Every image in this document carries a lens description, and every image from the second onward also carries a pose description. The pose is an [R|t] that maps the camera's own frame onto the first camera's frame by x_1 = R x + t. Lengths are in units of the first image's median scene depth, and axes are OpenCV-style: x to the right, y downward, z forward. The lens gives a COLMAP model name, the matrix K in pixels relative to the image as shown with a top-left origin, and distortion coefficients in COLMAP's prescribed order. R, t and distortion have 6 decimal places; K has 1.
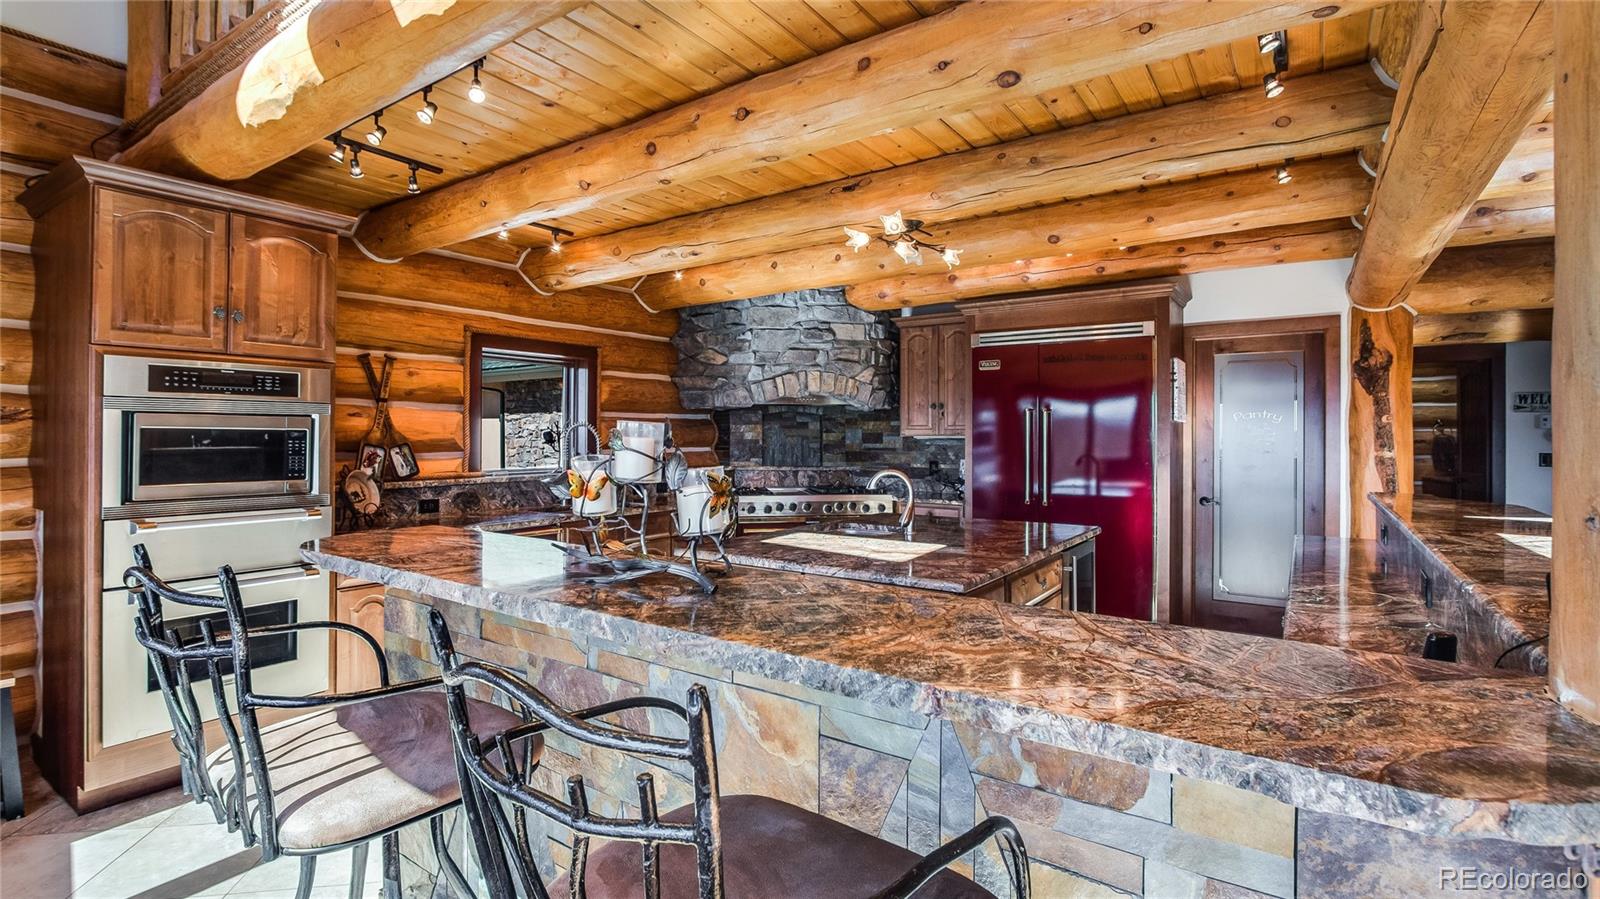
lens RADIAL K [[748.8, 0, 792.1], [0, 748.8, 438.3], [0, 0, 1]] dist [-0.028786, 0.000482]
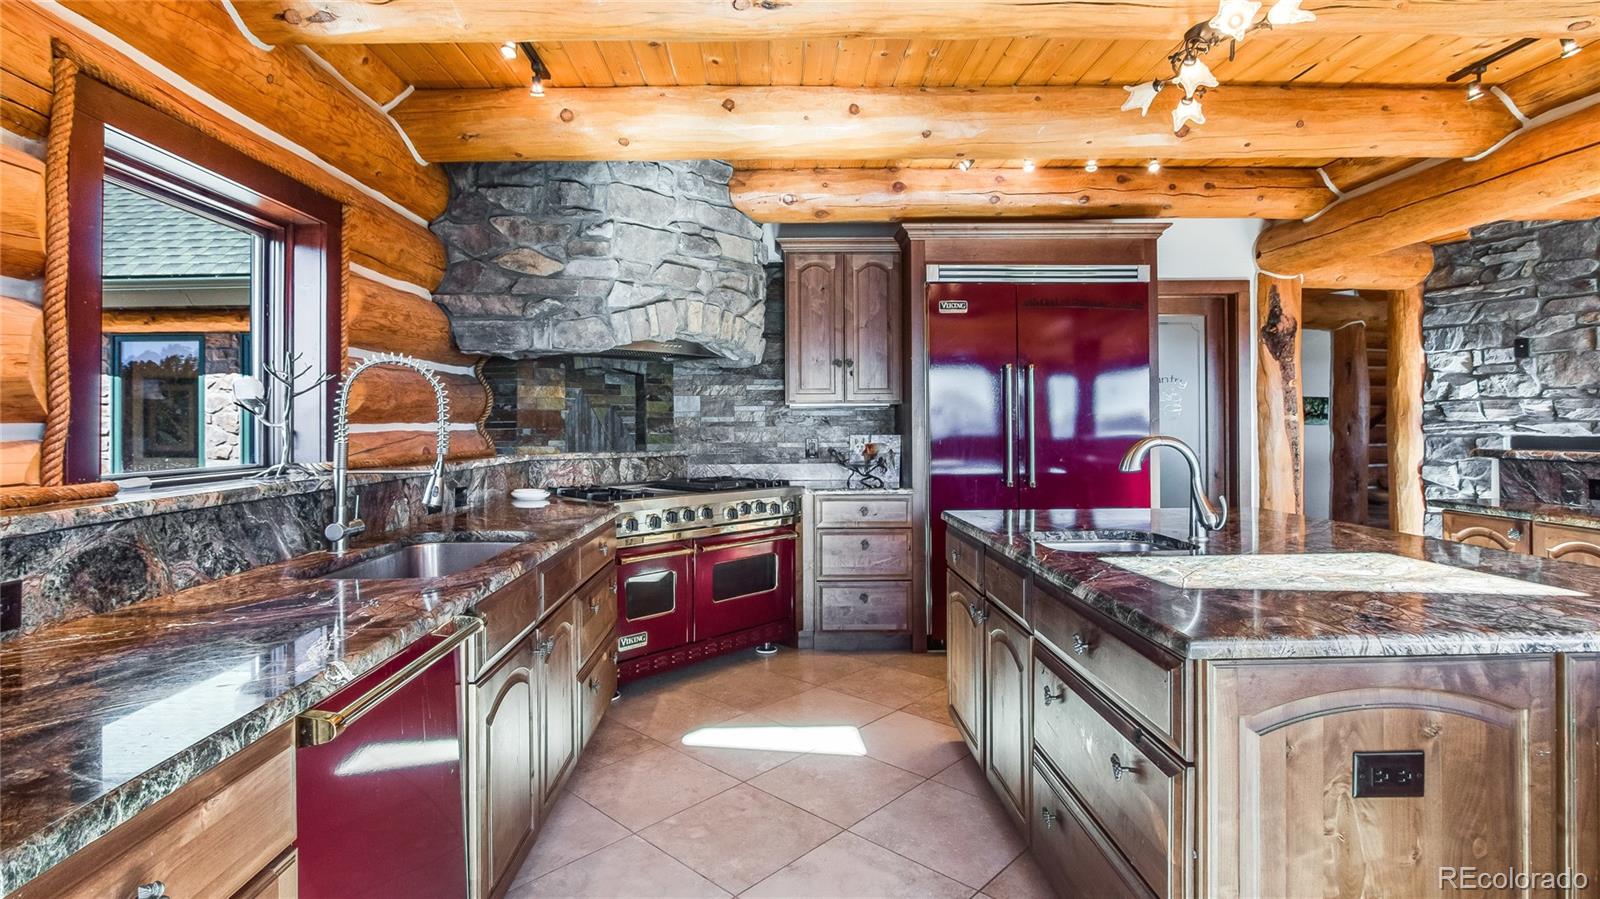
lens RADIAL K [[764.8, 0, 800.8], [0, 764.8, 418.4], [0, 0, 1]] dist [-0.019754, 0.000509]
pose [[0.810484, -0.004761, 0.585742, -0.286987], [0.011088, 0.999913, -0.007214, 0.017277], [-0.585656, 0.012342, 0.810465, 0.421344]]
